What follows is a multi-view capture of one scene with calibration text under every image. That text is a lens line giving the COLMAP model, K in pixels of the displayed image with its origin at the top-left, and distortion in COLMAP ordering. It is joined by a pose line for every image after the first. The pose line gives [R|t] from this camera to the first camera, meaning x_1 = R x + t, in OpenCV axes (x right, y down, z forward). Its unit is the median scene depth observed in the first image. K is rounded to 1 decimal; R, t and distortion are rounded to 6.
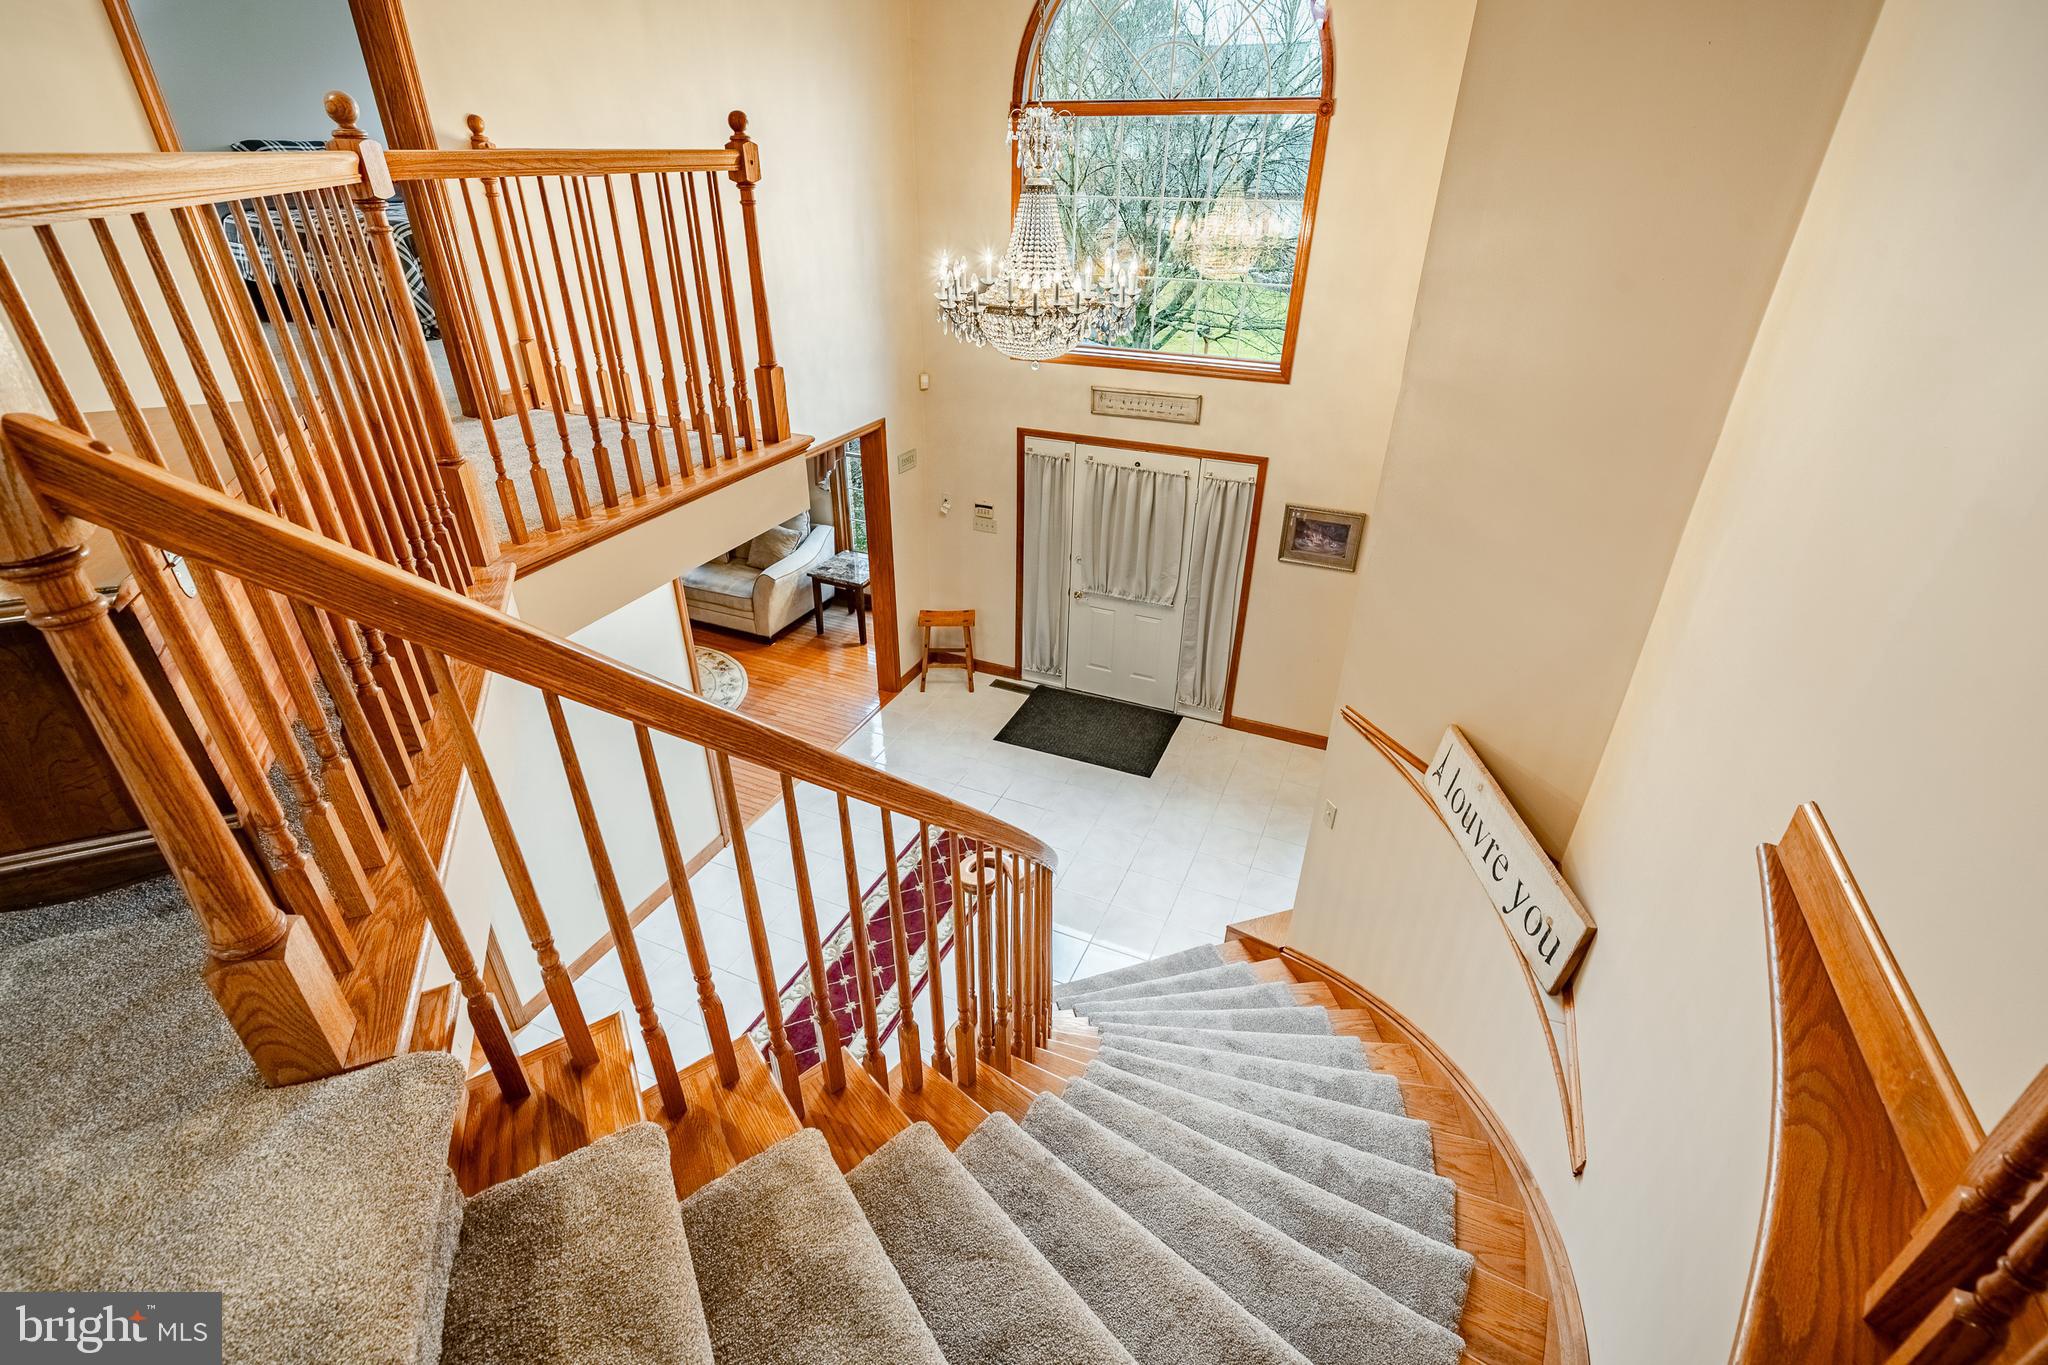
lens RADIAL K [[927.6, 0, 1022.6], [0, 927.6, 689.7], [0, 0, 1]] dist [-0.002815, 0.002316]
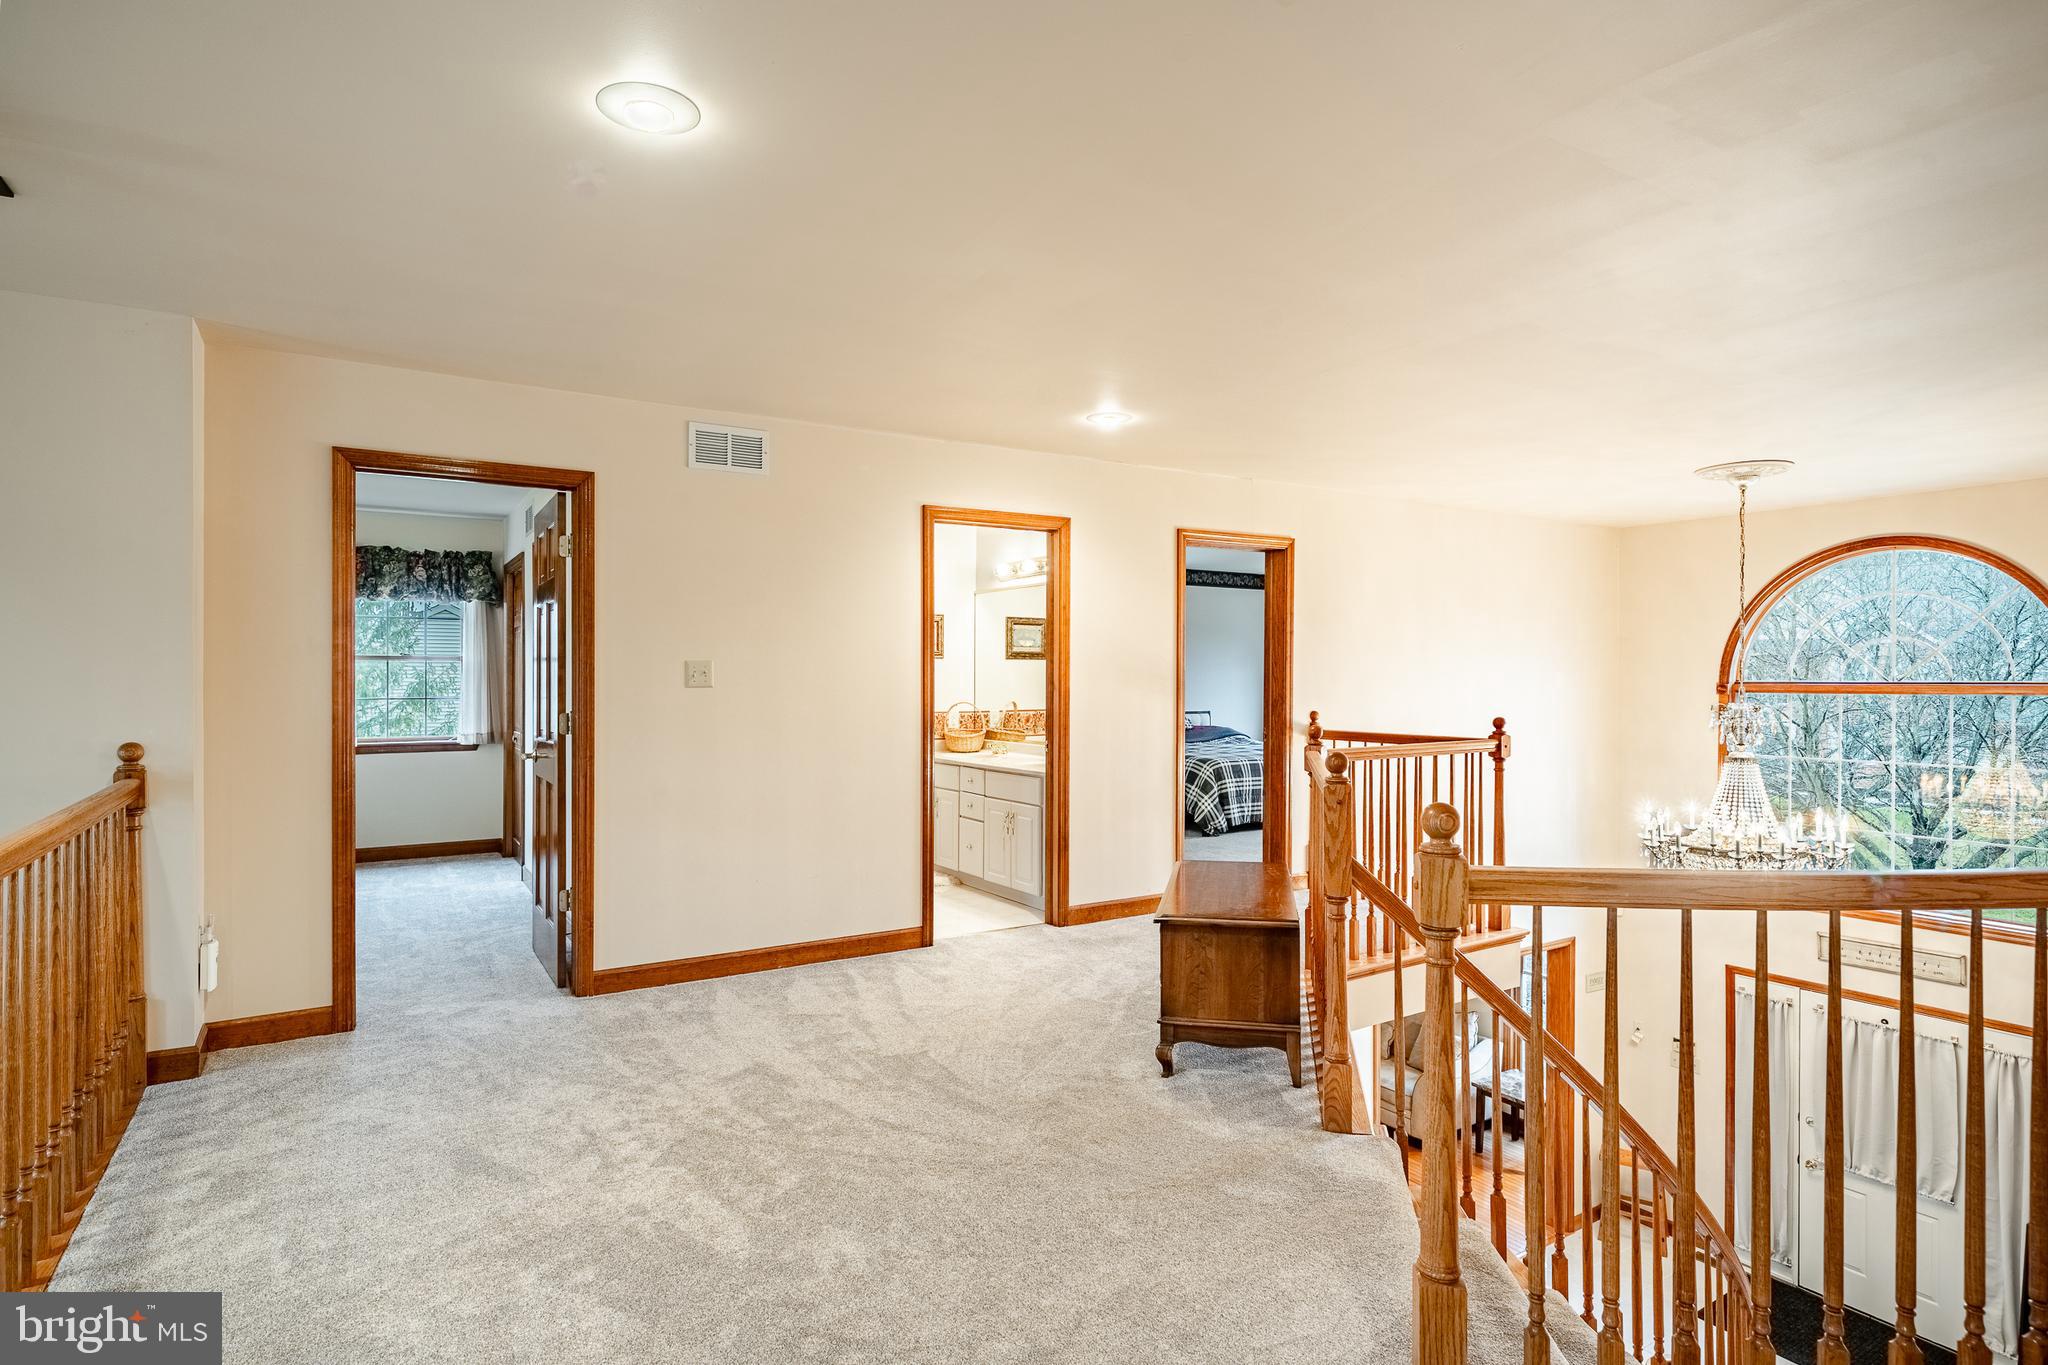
lens RADIAL K [[1065.6, 0, 1018.5], [0, 1065.6, 683.2], [0, 0, 1]] dist [0.006550, 0.000775]
pose [[0.826177, -0.007111, -0.563366, 0.025140], [-0.274303, 0.868333, -0.413226, 0.212126], [0.492128, 0.495931, 0.715446, -0.522725]]
